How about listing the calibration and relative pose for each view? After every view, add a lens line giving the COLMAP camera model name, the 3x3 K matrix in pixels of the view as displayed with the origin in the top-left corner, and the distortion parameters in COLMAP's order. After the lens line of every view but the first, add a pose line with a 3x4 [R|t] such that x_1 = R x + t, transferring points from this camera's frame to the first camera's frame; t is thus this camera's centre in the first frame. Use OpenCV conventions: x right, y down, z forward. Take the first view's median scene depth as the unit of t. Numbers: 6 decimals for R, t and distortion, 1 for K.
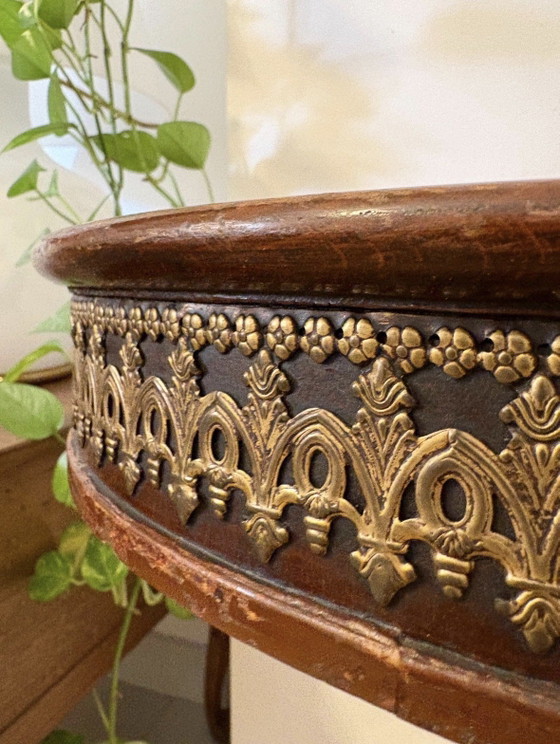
lens RADIAL K [[580.7, 0, 281.3], [0, 580.7, 311.2], [0, 0, 1]] dist [-0.004533, -0.001915]
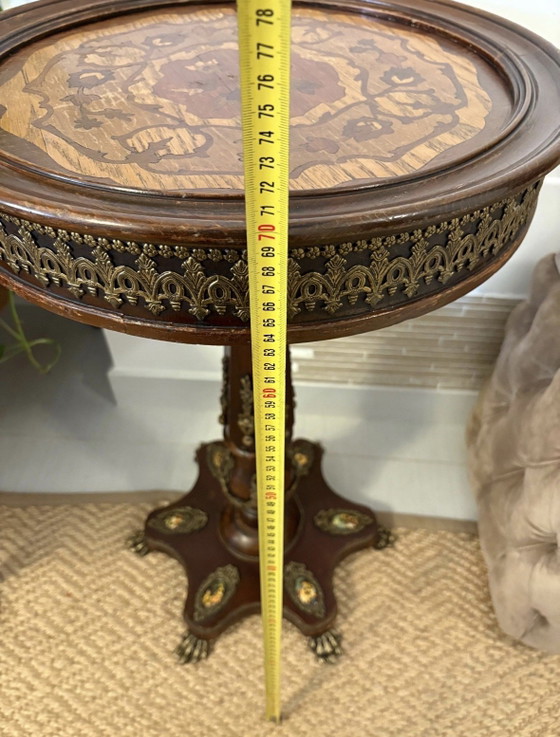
lens RADIAL K [[577.3, 0, 275.3], [0, 577.3, 368.7], [0, 0, 1]] dist [-0.005917, -0.007413]
pose [[0.961923, -0.208244, 0.177030, 0.348082], [0.028221, 0.719907, 0.693497, -1.356859], [-0.271861, -0.662094, 0.698372, -1.605310]]
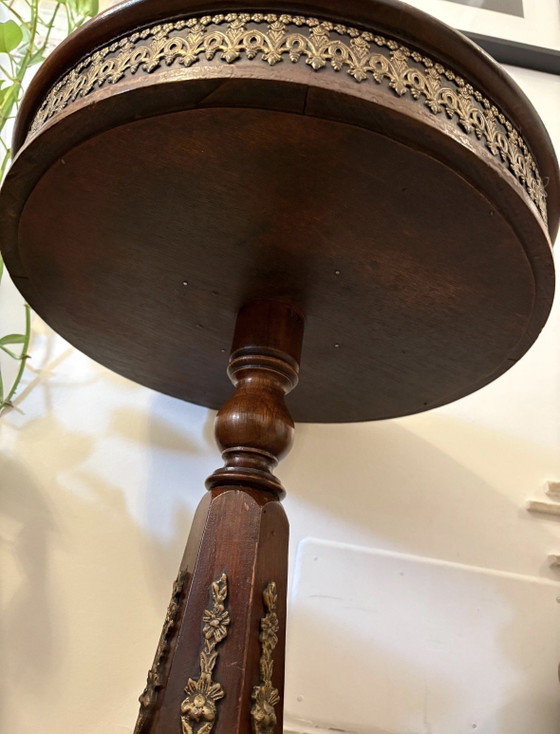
lens RADIAL K [[571.2, 0, 280.0], [0, 571.2, 367.0], [0, 0, 1]] dist [0.007909, -0.006071]
pose [[0.883736, 0.296231, 0.362296, -0.216181], [-0.081205, 0.859482, -0.504675, 3.254522], [-0.460887, 0.416579, 0.783610, -0.904708]]
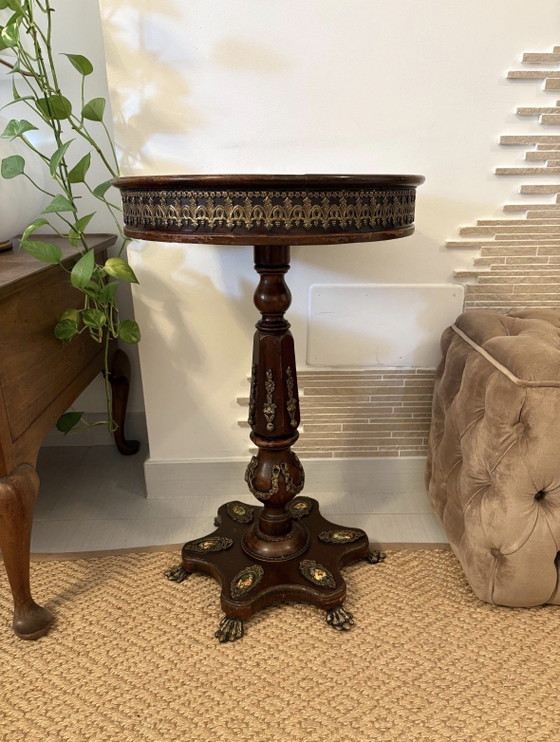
lens RADIAL K [[566.4, 0, 282.5], [0, 566.4, 375.5], [0, 0, 1]] dist [0.005333, 0.002319]
pose [[0.930671, -0.144370, 0.336168, -1.726631], [0.043305, 0.955860, 0.290613, 0.168663], [-0.363285, -0.255907, 0.895843, -5.609717]]
